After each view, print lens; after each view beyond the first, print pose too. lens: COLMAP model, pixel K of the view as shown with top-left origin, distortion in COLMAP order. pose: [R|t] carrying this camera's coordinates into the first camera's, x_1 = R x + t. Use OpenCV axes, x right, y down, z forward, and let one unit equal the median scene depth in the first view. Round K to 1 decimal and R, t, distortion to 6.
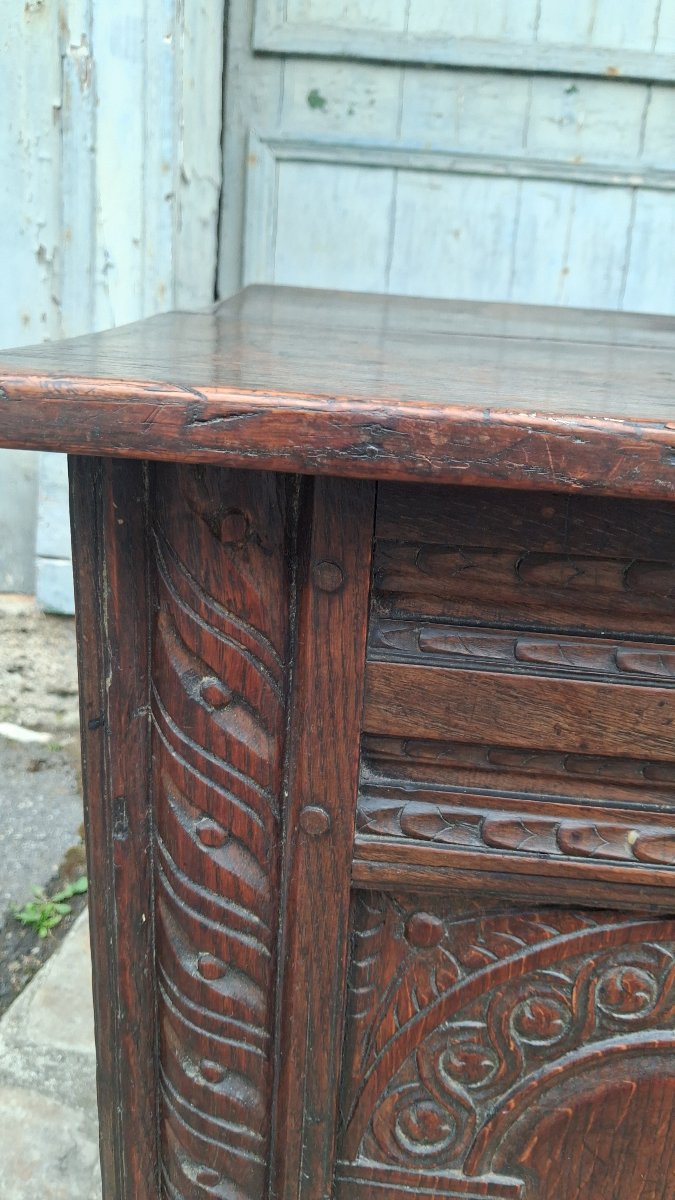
lens RADIAL K [[963.8, 0, 337.5], [0, 963.8, 600.0], [0, 0, 1]] dist [-0.011383, -0.008153]
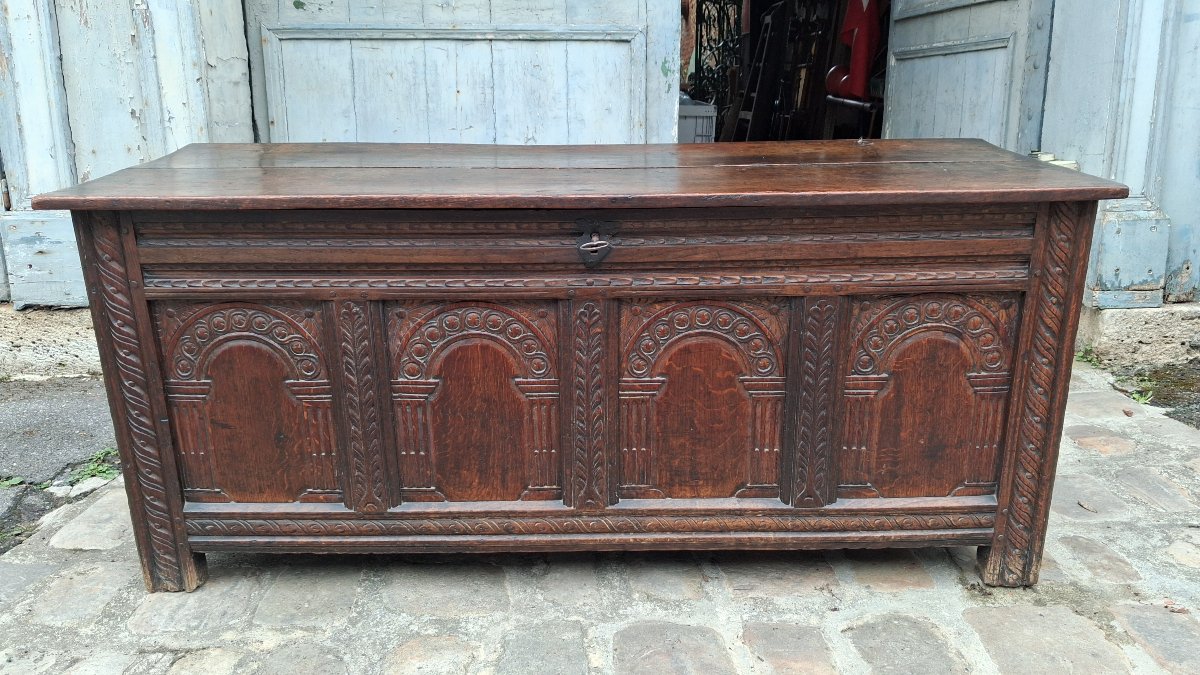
lens RADIAL K [[979.6, 0, 600.0], [0, 979.6, 337.5], [0, 0, 1]] dist [0.016035, -0.011275]
pose [[0.995120, -0.091071, 0.037983, 0.466471], [0.091916, 0.995543, -0.021130, 0.182955], [-0.035889, 0.024518, 0.999055, -0.888592]]
